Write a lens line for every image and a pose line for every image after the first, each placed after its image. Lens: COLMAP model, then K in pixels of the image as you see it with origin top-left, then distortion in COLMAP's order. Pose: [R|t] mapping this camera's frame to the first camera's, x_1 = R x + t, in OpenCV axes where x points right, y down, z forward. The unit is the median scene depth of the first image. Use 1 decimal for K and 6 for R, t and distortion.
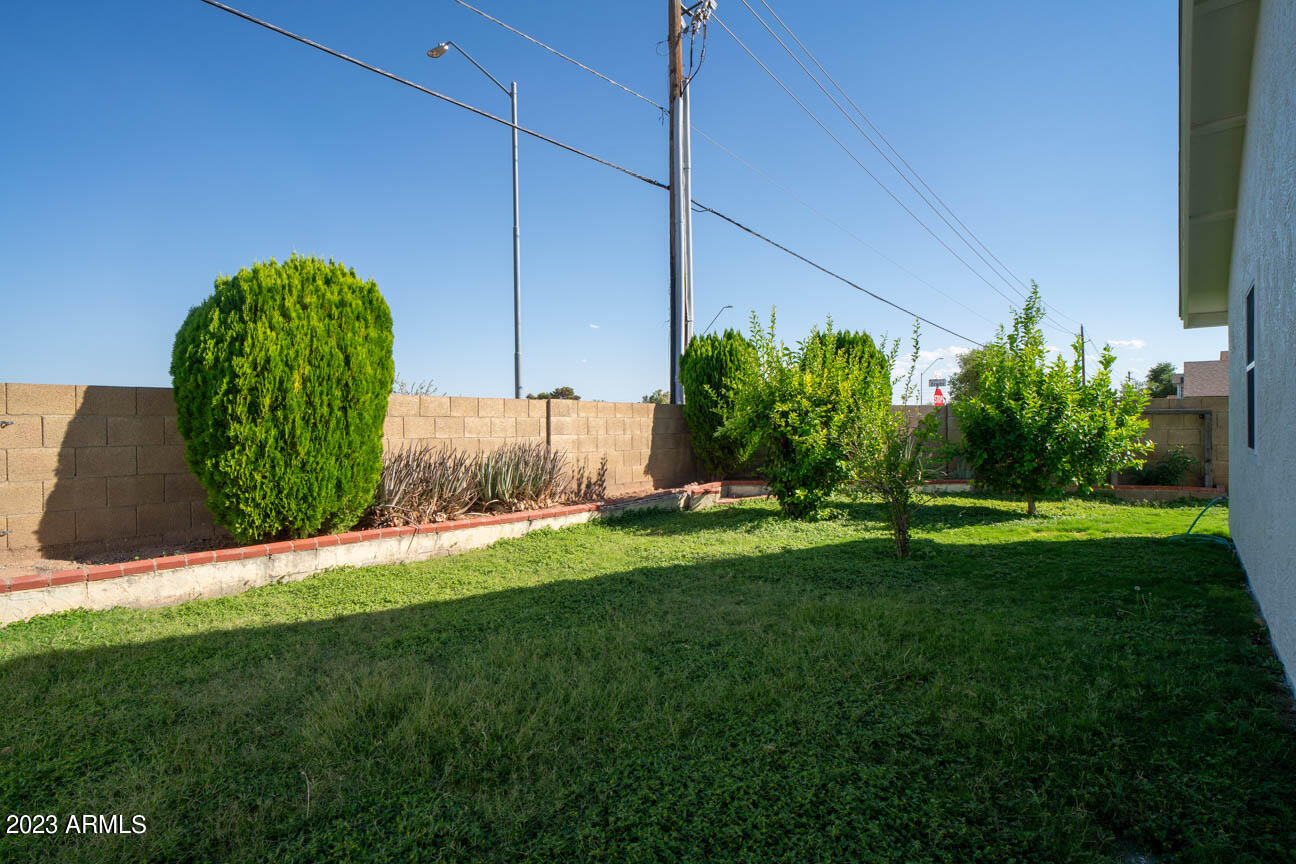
lens RADIAL K [[663.8, 0, 648.0], [0, 663.8, 432.0], [0, 0, 1]] dist [-0.050806, 0.023413]
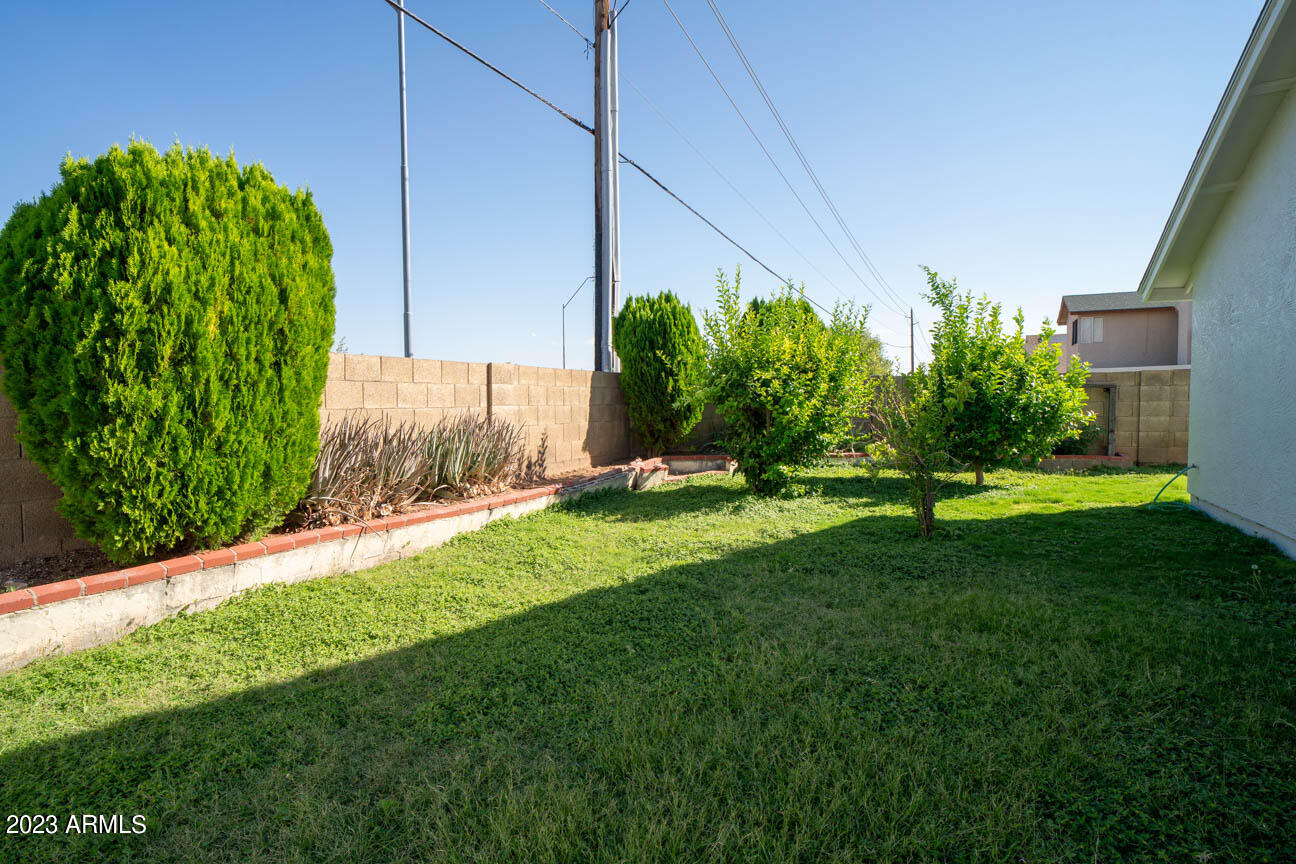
lens RADIAL K [[663.8, 0, 648.0], [0, 663.8, 432.0], [0, 0, 1]] dist [-0.050806, 0.023413]
pose [[0.974355, -0.007705, 0.224882, -0.217409], [-0.001078, 0.999242, 0.038908, 0.007875], [-0.225012, -0.038152, 0.973609, 0.207831]]
